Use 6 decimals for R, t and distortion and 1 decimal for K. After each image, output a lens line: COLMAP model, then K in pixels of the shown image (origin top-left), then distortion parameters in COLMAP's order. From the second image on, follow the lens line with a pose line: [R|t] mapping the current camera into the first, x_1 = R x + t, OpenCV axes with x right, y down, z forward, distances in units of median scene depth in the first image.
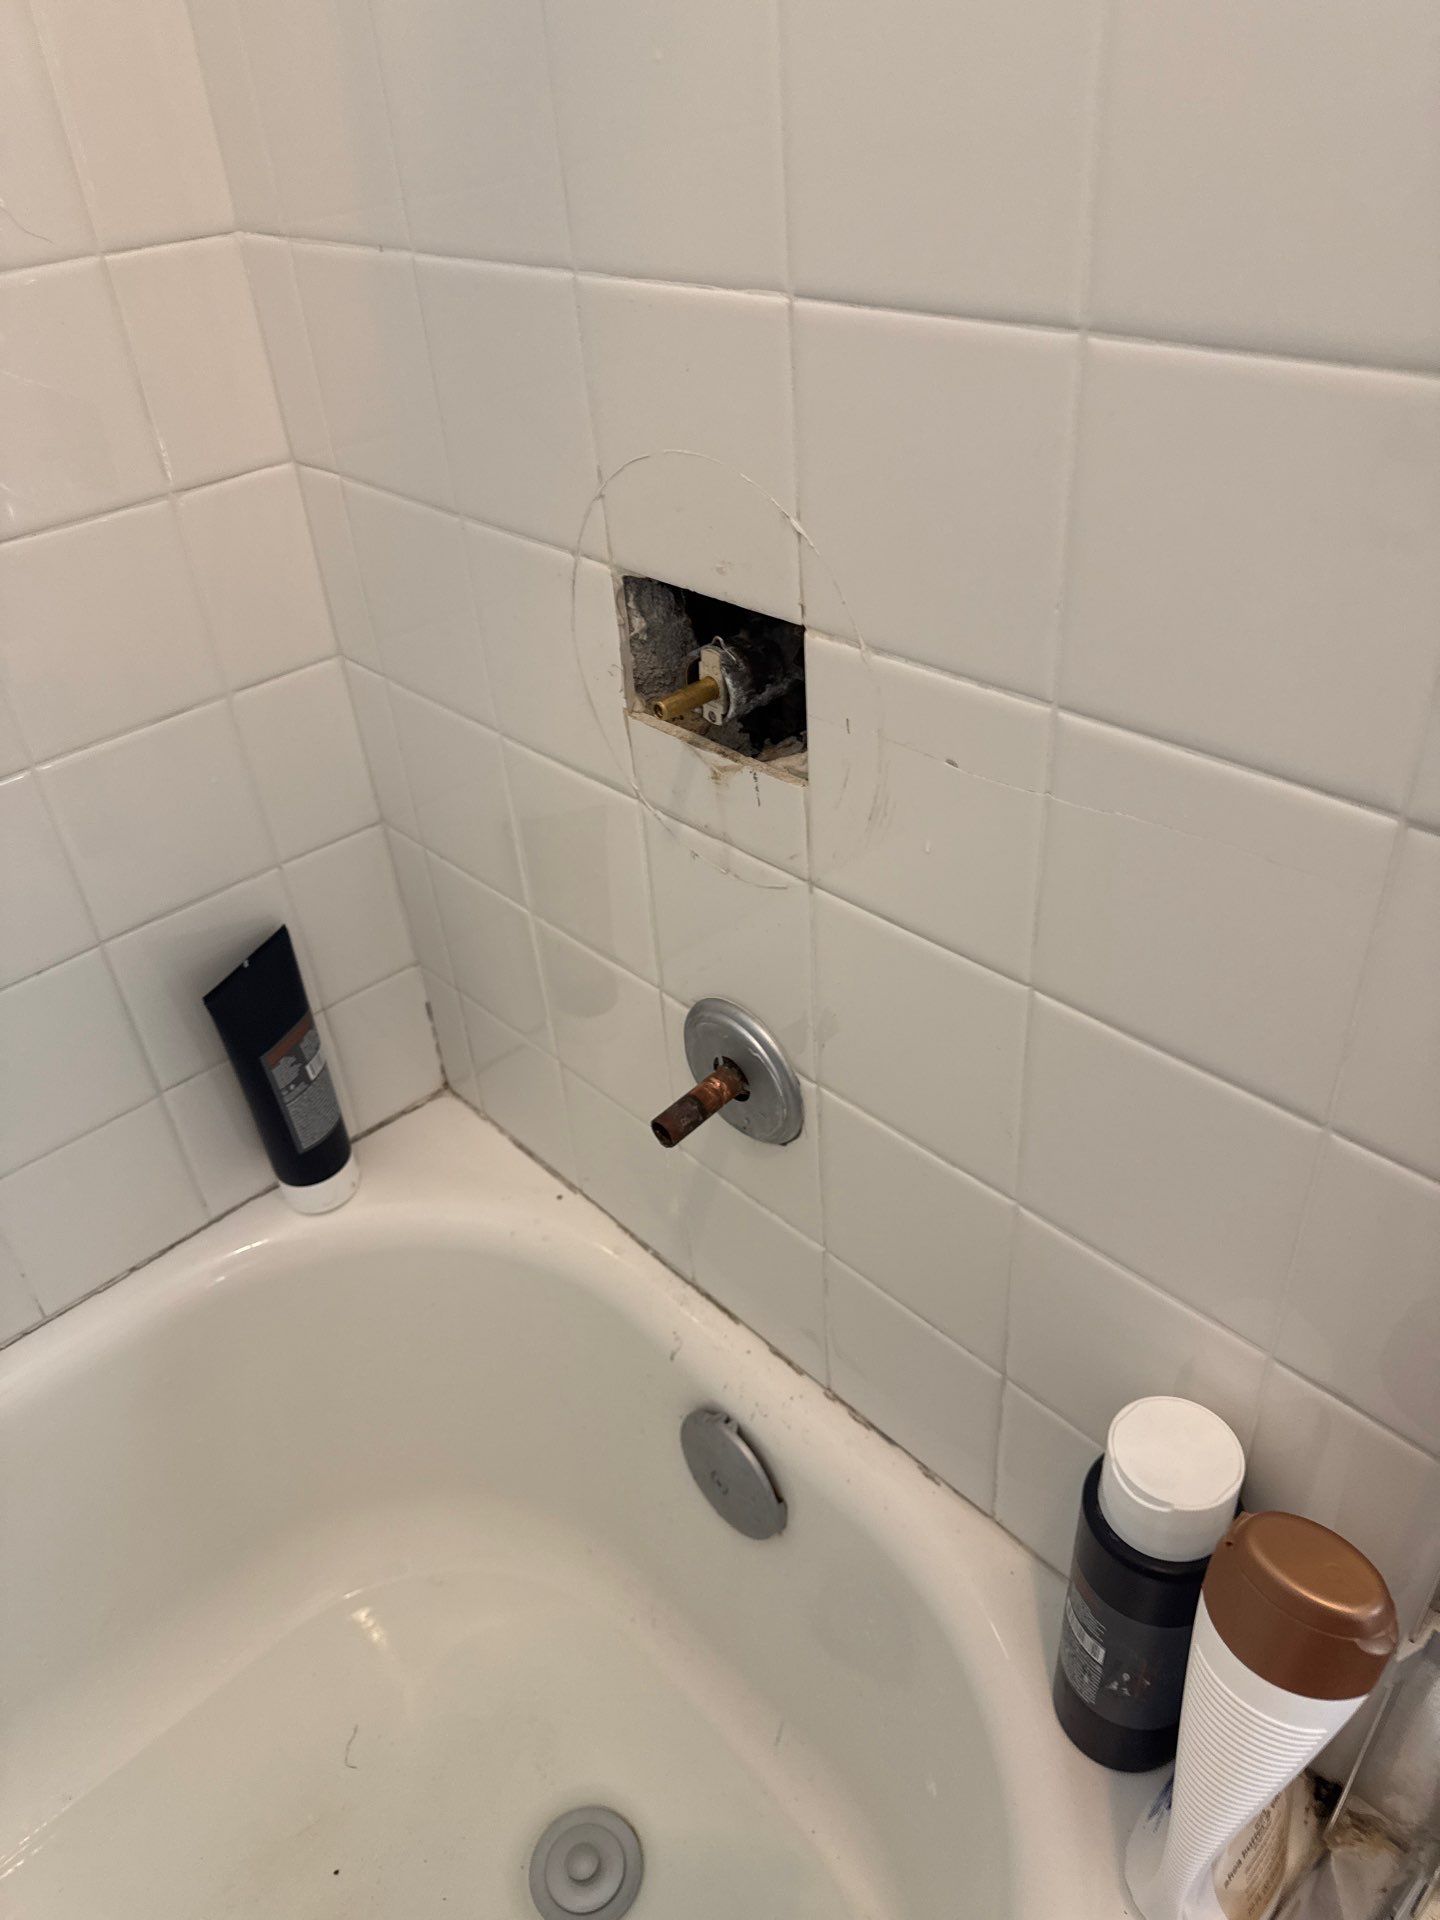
lens RADIAL K [[1397.8, 0, 728.5], [0, 1397.8, 944.5], [0, 0, 1]] dist [0.048838, -0.062889]
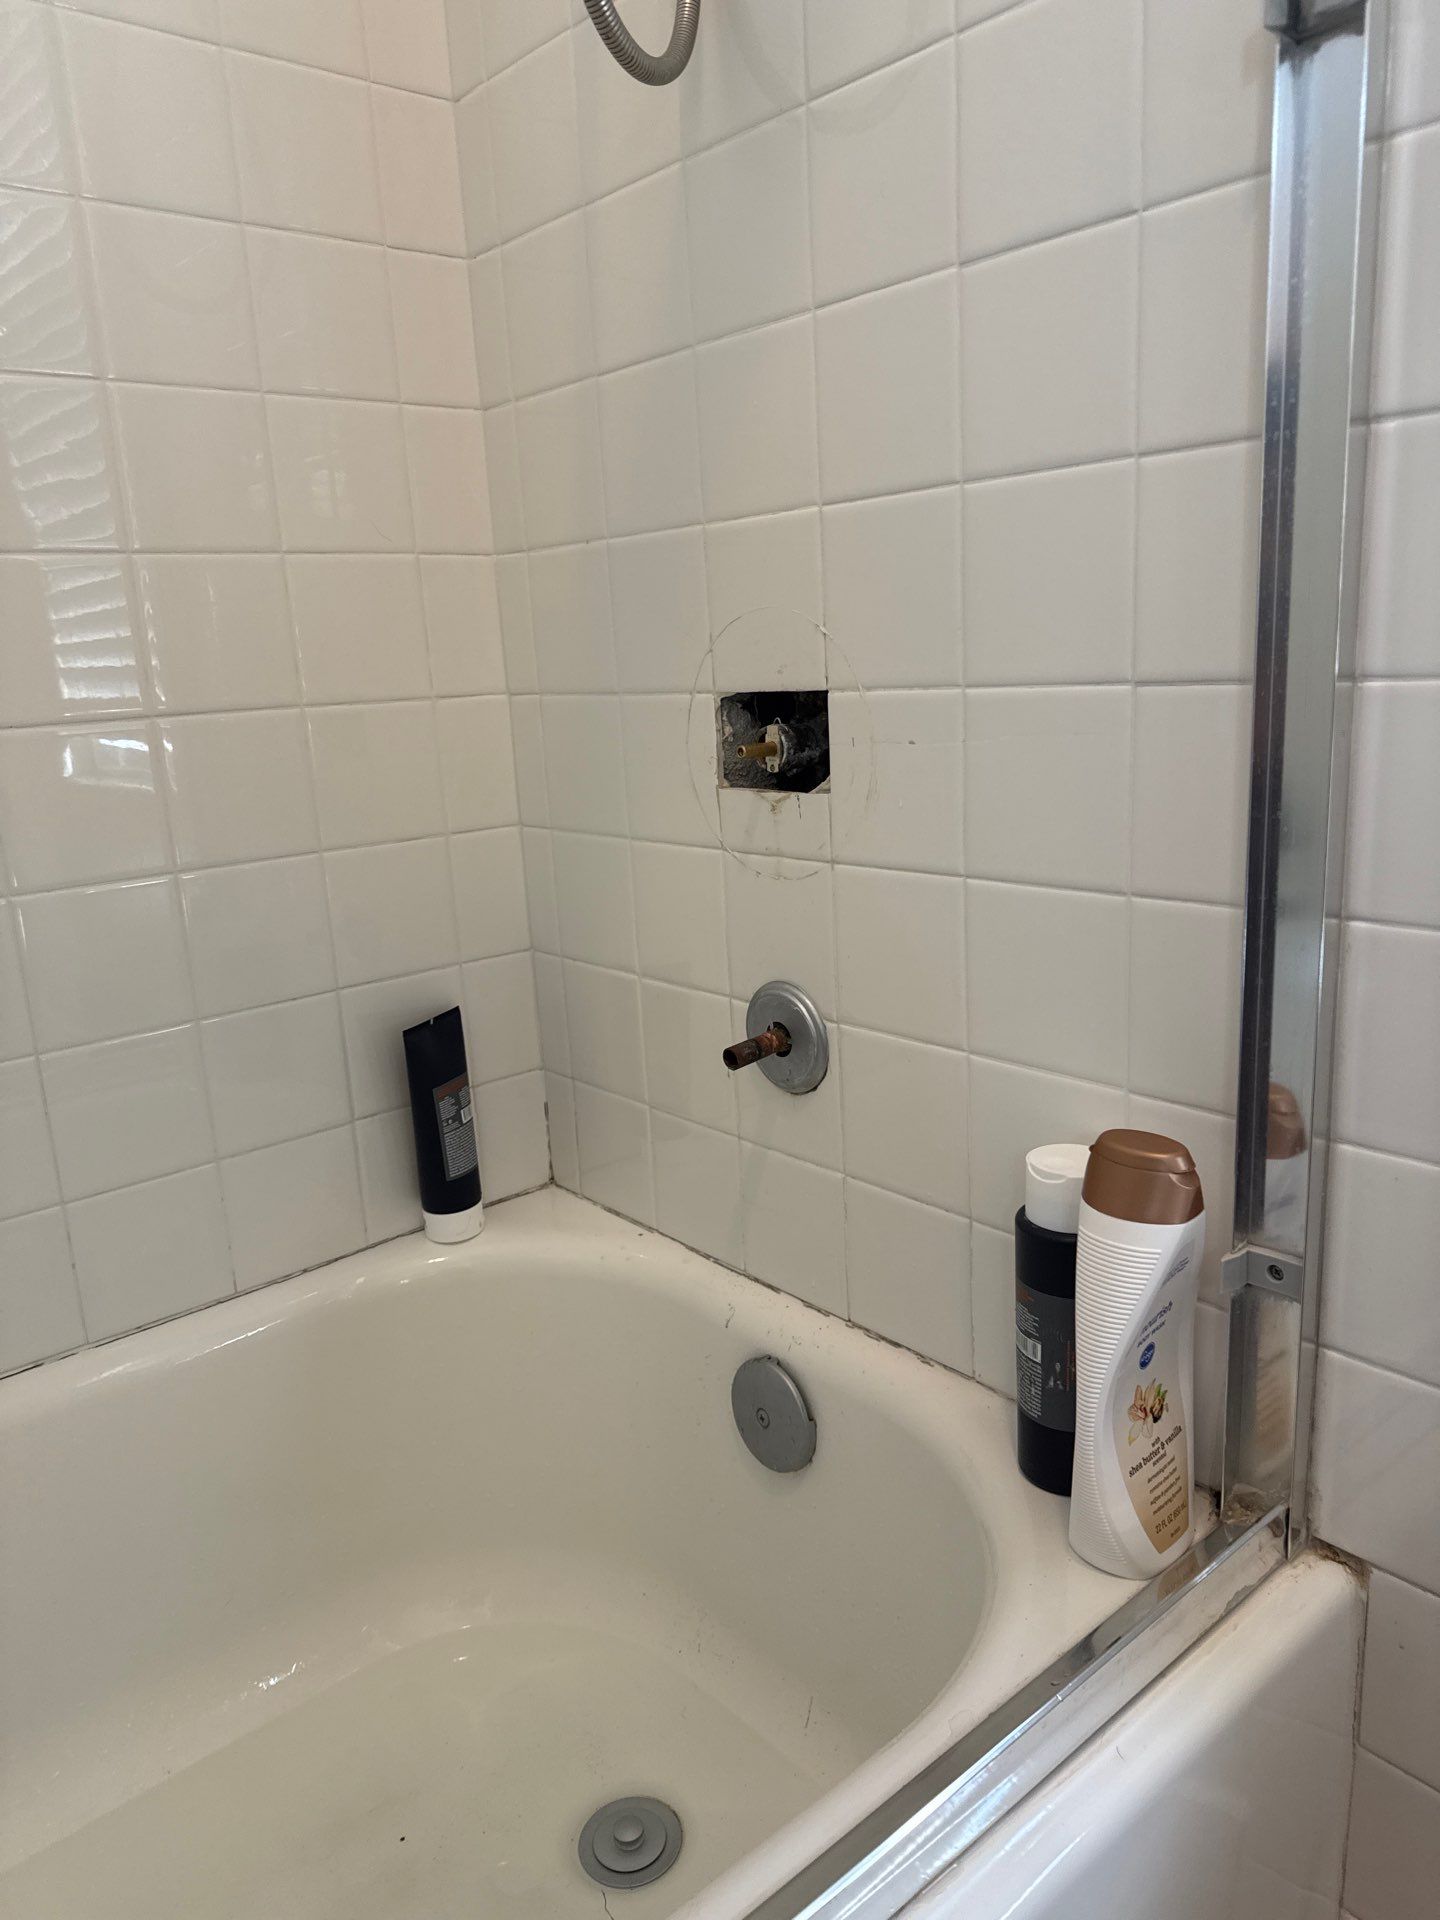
lens RADIAL K [[1397.8, 0, 742.0], [0, 1397.8, 940.5], [0, 0, 1]] dist [0.048838, -0.062889]
pose [[0.999453, 0.020177, -0.026205, -0.000360], [-0.028765, 0.921321, -0.387737, 0.523020], [0.016320, 0.388278, 0.921398, -0.340558]]
